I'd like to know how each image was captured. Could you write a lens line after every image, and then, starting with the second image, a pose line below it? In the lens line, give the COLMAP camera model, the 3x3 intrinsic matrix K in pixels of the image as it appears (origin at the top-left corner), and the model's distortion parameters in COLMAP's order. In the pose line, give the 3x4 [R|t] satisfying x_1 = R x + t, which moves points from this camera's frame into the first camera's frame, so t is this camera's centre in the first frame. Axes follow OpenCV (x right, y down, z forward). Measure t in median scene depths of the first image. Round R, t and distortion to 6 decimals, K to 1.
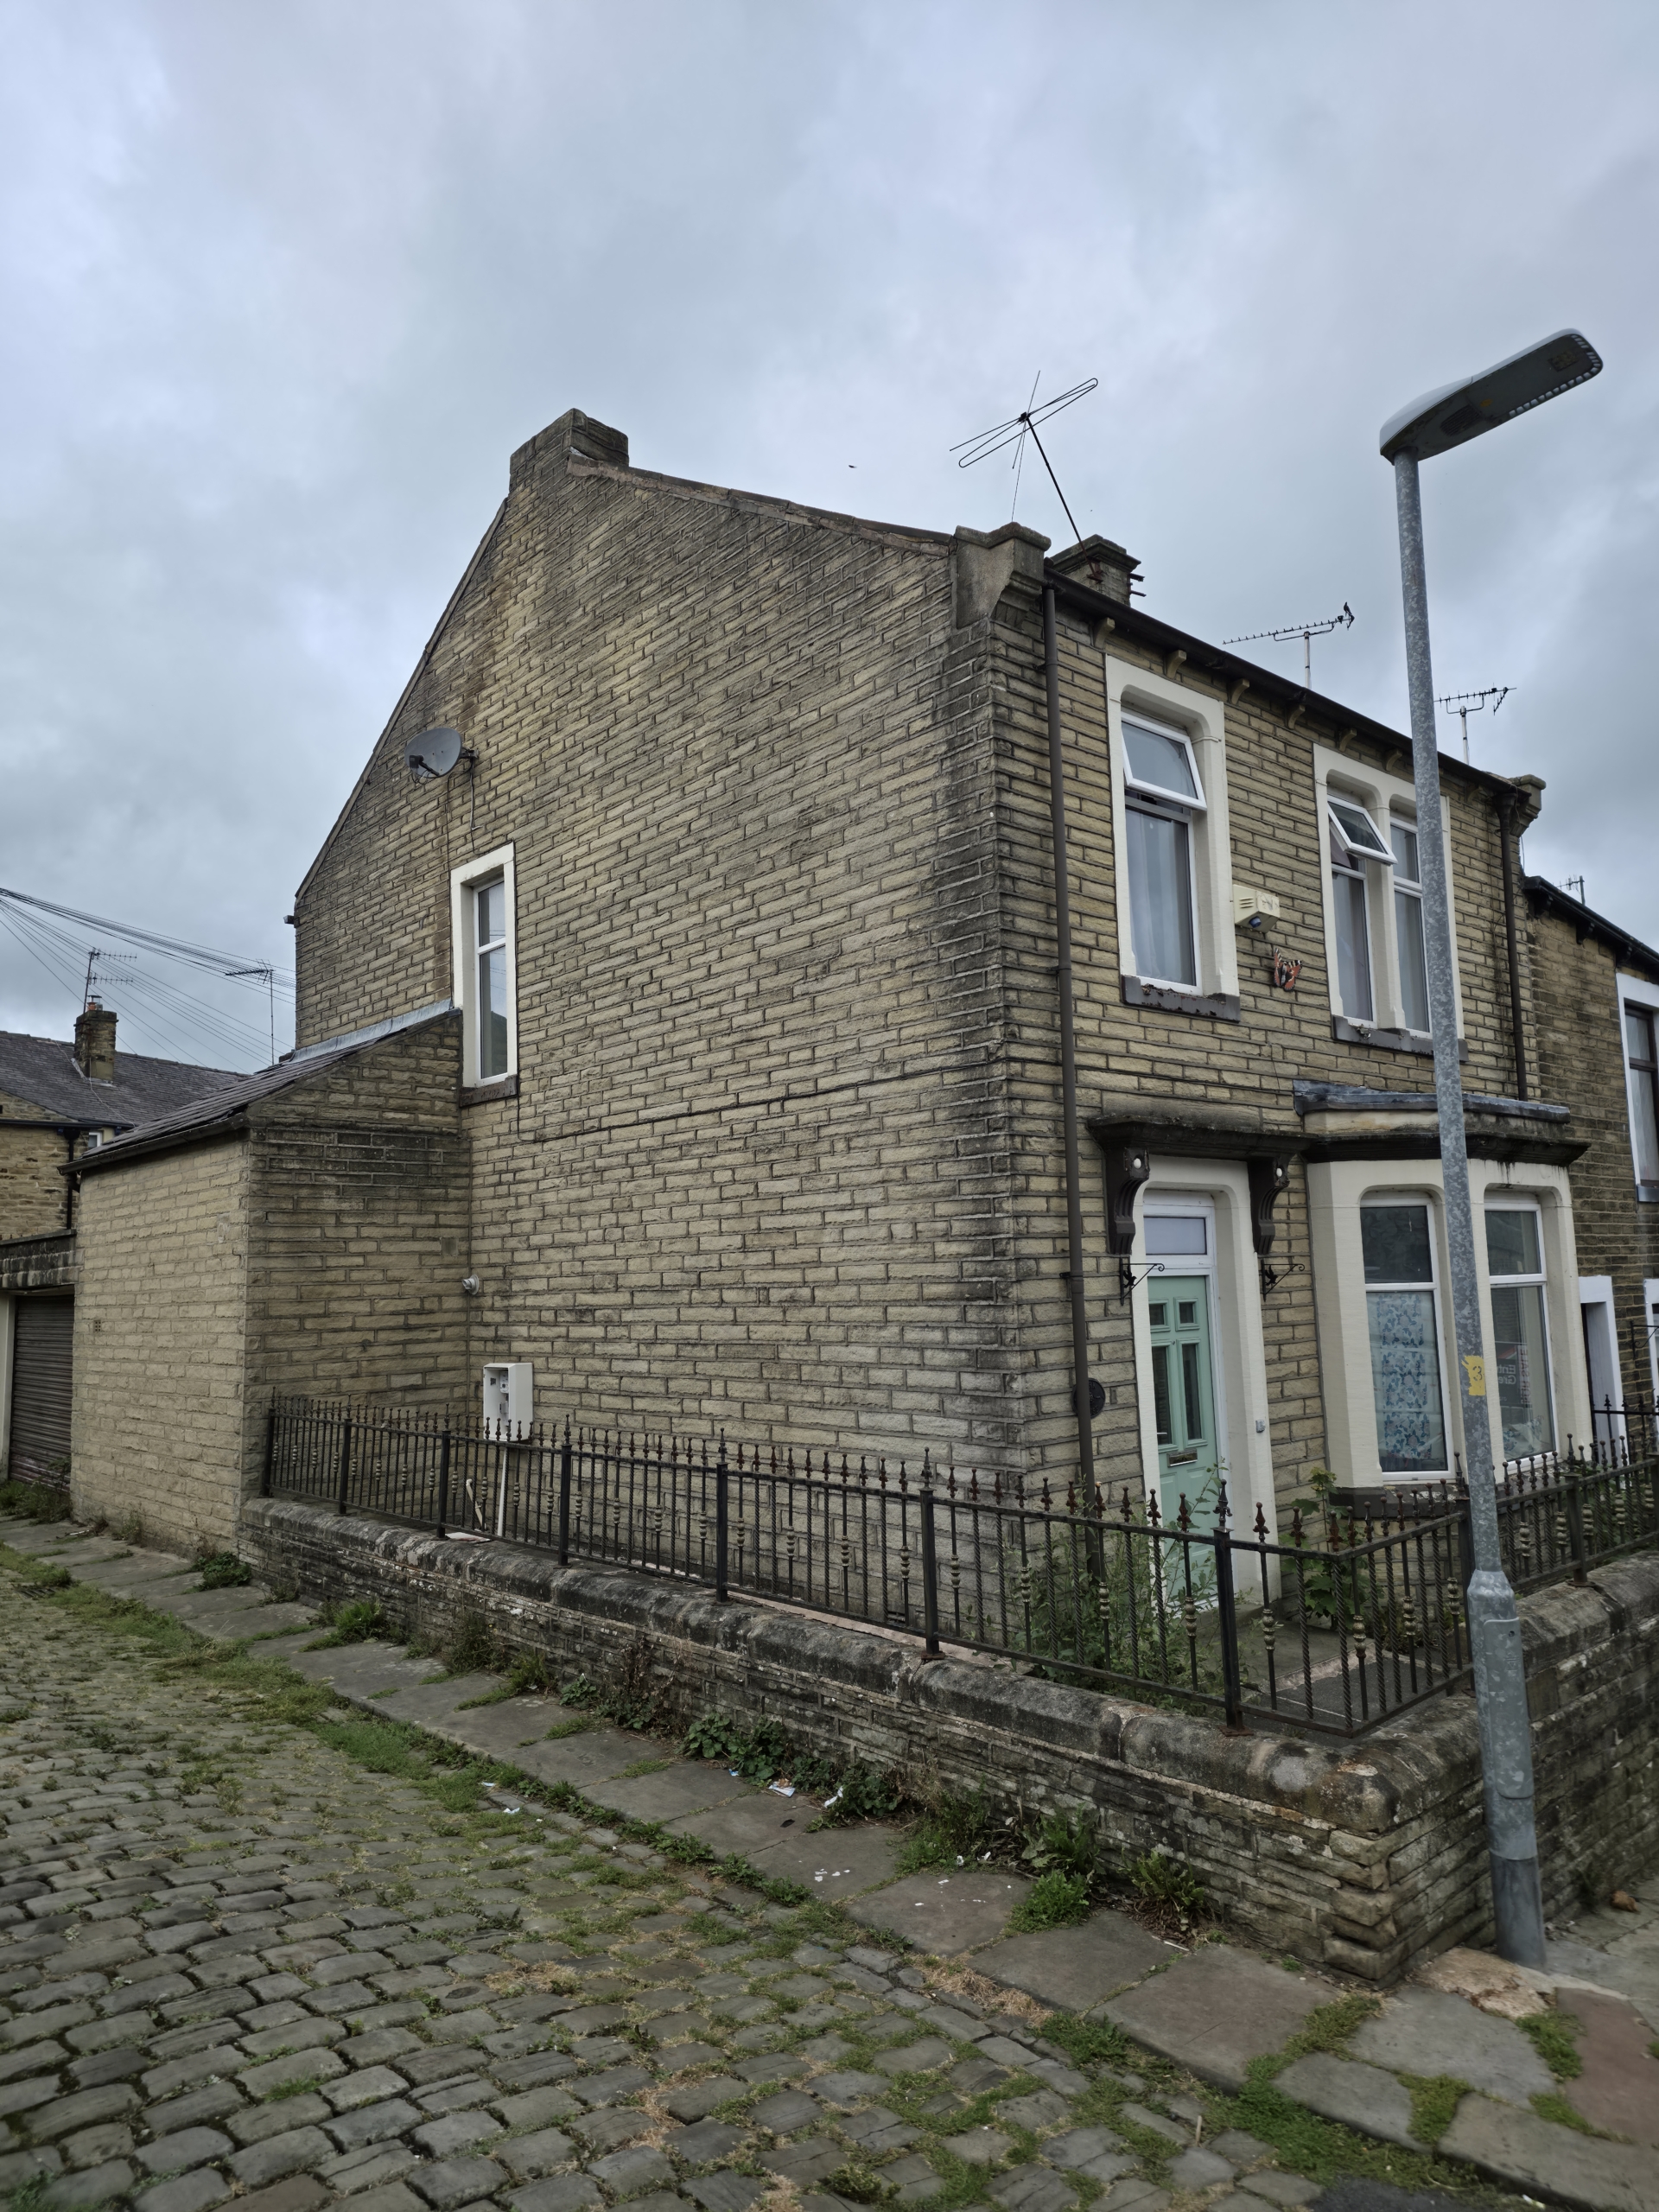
lens RADIAL K [[1456.8, 0, 826.0], [0, 1456.8, 1141.0], [0, 0, 1]] dist [0.099419, -0.113715]
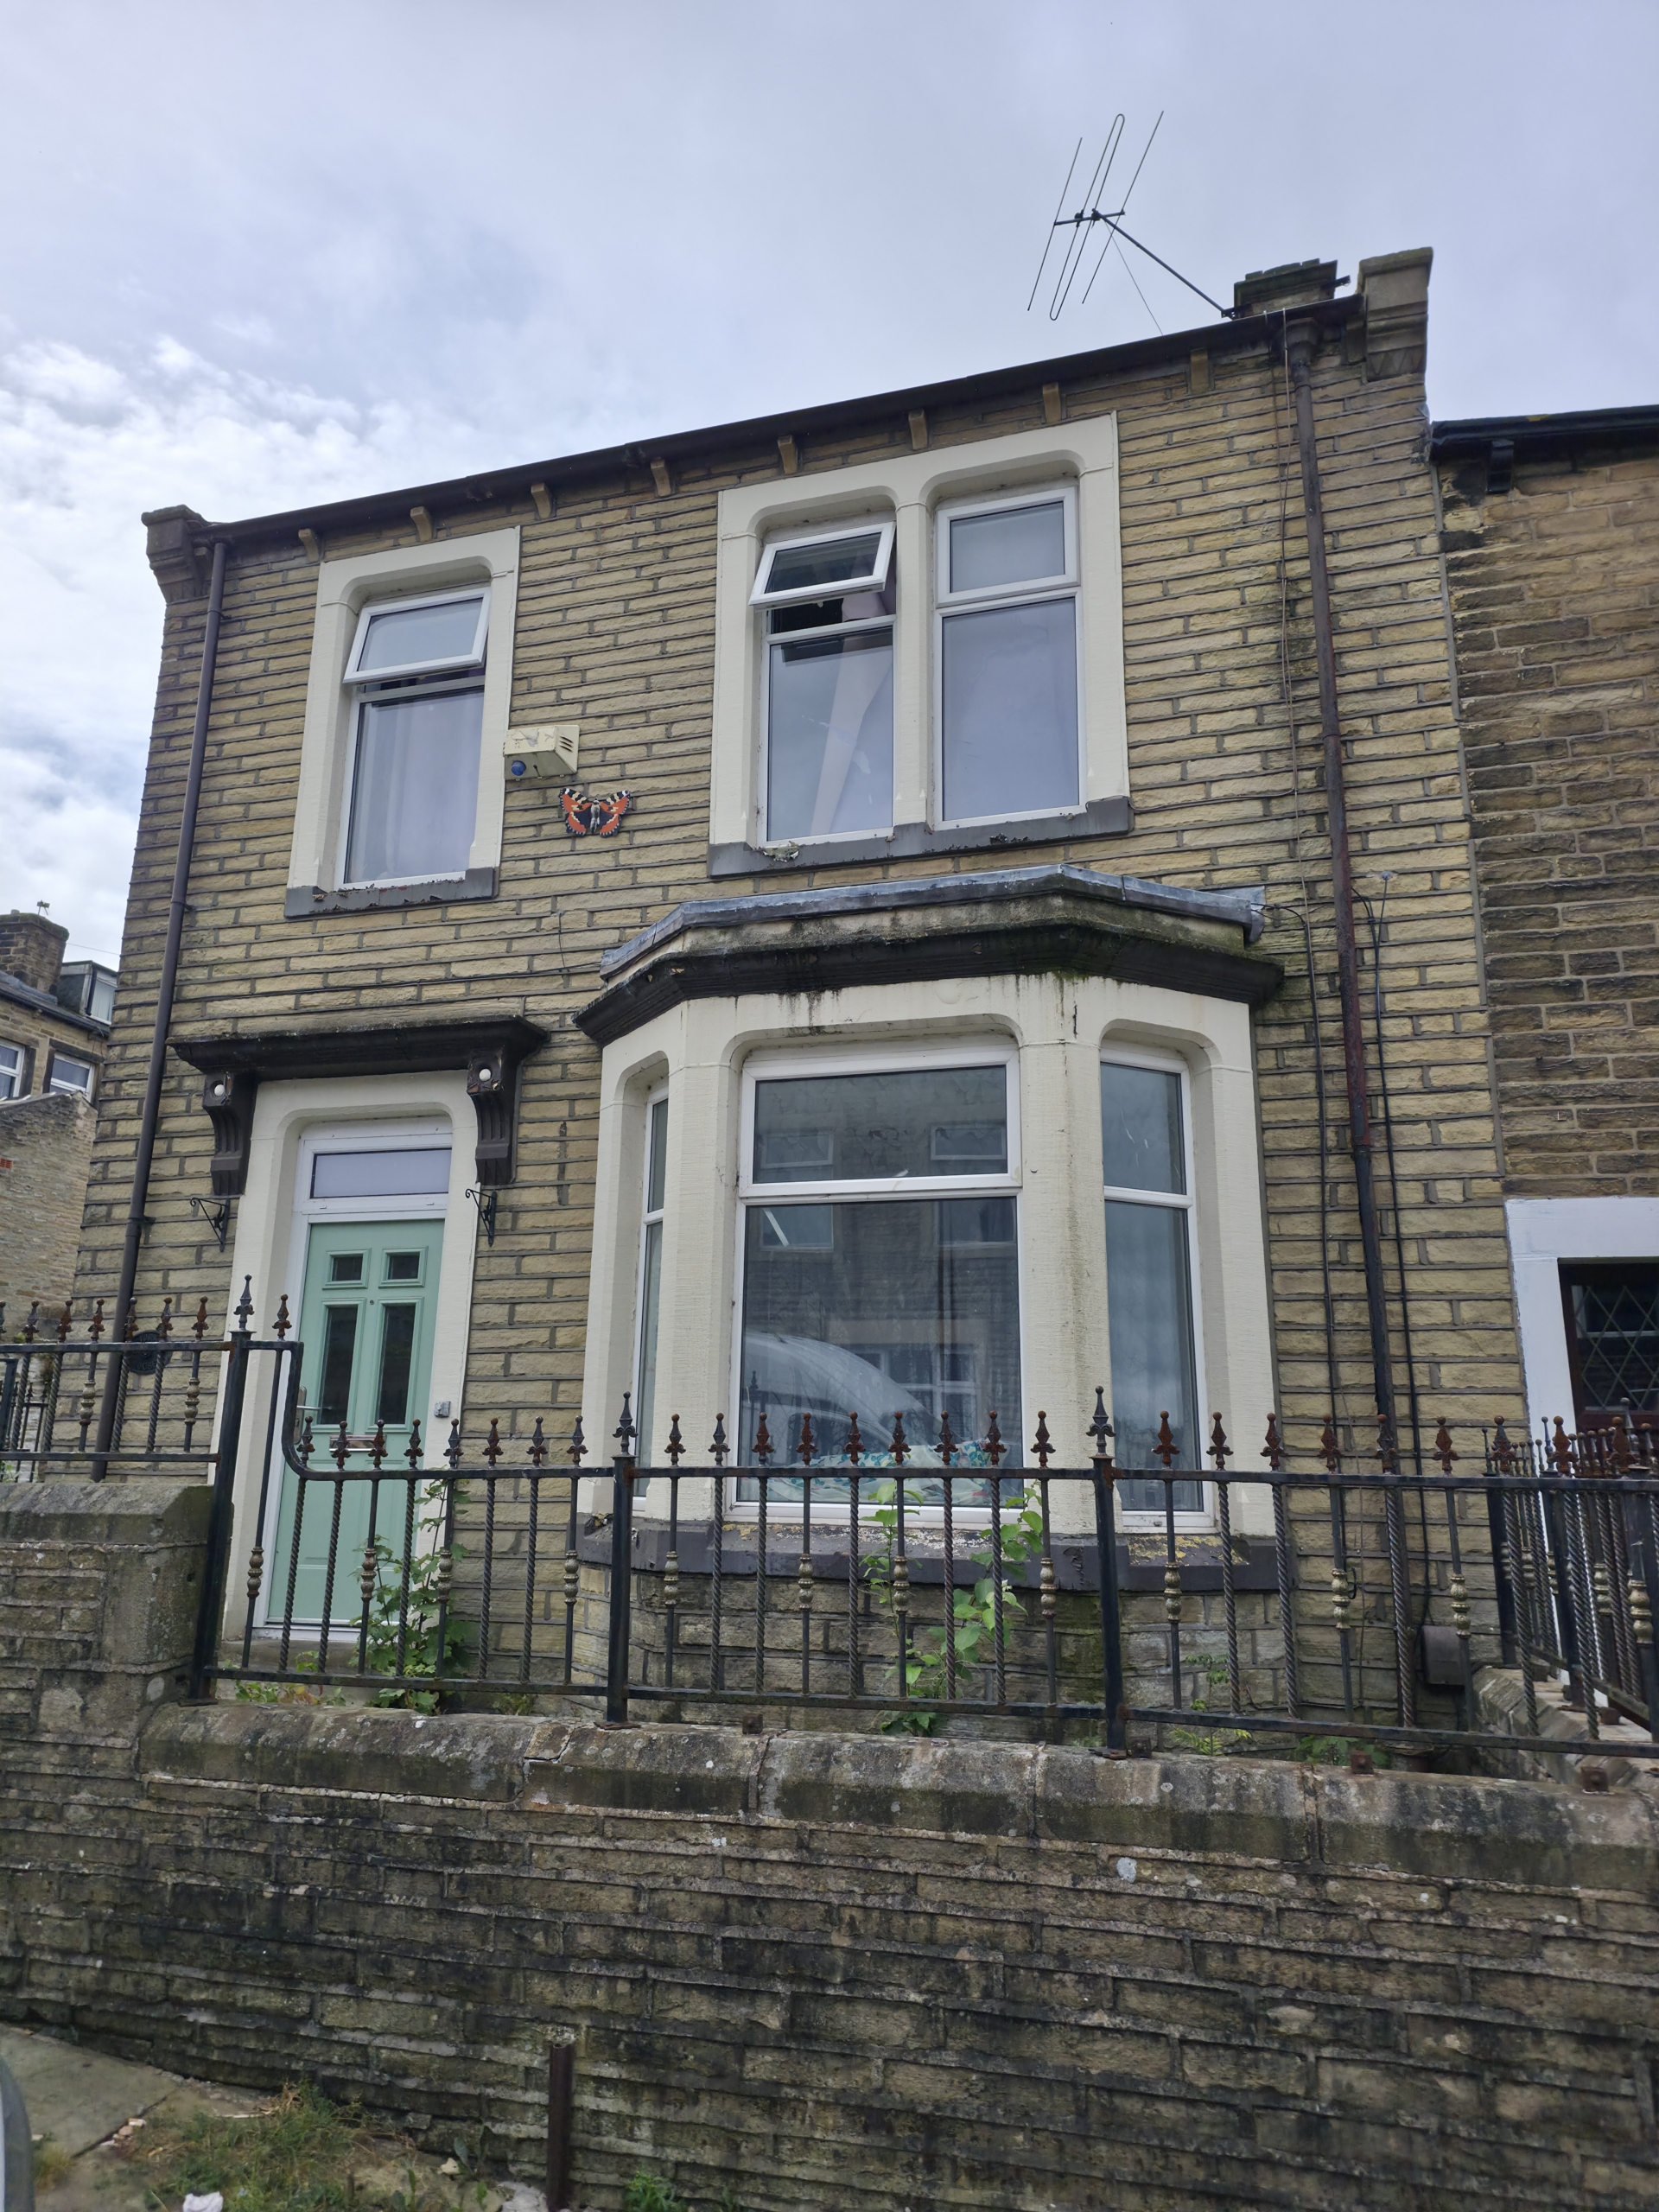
lens RADIAL K [[1489.4, 0, 761.0], [0, 1489.4, 1099.2], [0, 0, 1]] dist [0.111530, -0.119852]
pose [[0.506101, -0.173607, -0.844821, 1.003267], [0.046976, 0.983626, -0.173990, 0.170222], [0.861194, 0.048370, 0.505969, 0.715217]]
